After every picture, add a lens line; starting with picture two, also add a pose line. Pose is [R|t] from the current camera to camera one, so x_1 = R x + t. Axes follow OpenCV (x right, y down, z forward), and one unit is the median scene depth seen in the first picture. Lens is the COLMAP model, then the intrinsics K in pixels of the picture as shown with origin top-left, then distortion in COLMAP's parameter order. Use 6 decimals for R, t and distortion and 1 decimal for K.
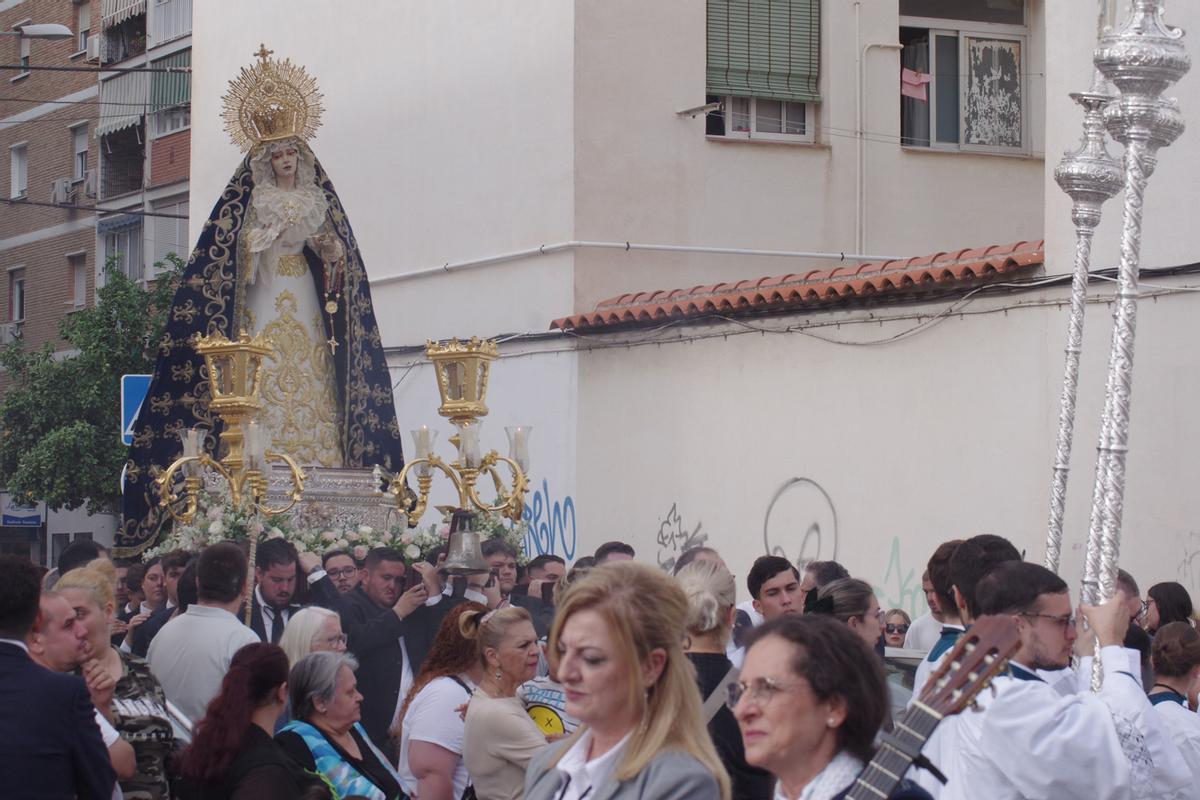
lens RADIAL K [[3922.7, 0, 600.0], [0, 3922.7, 400.0], [0, 0, 1]] dist [-0.376117, -0.645548]
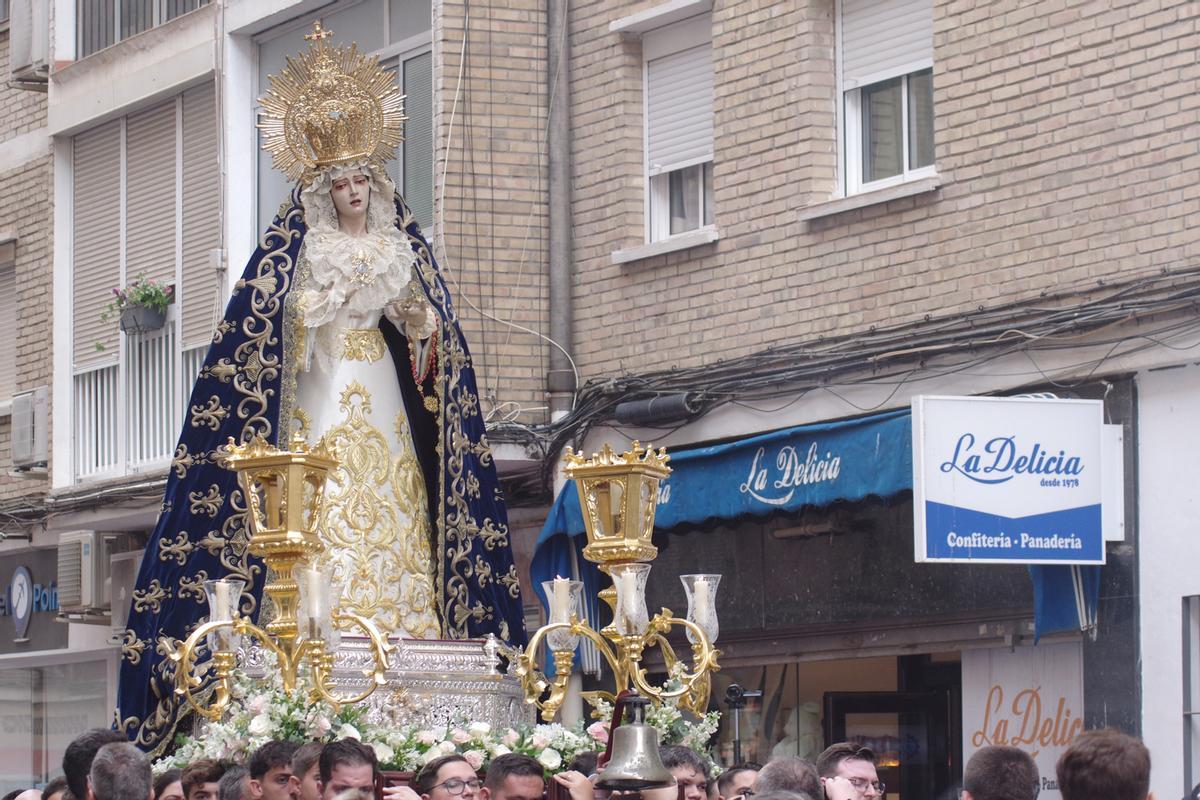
lens RADIAL K [[4861.3, 0, 600.0], [0, 4861.3, 400.0], [0, 0, 1]] dist [-0.496562, 8.547574]
pose [[0.999798, -0.010837, -0.016905, -0.023226], [0.010113, 0.999052, -0.042341, 0.011798], [0.017347, 0.042161, 0.998960, 0.152343]]
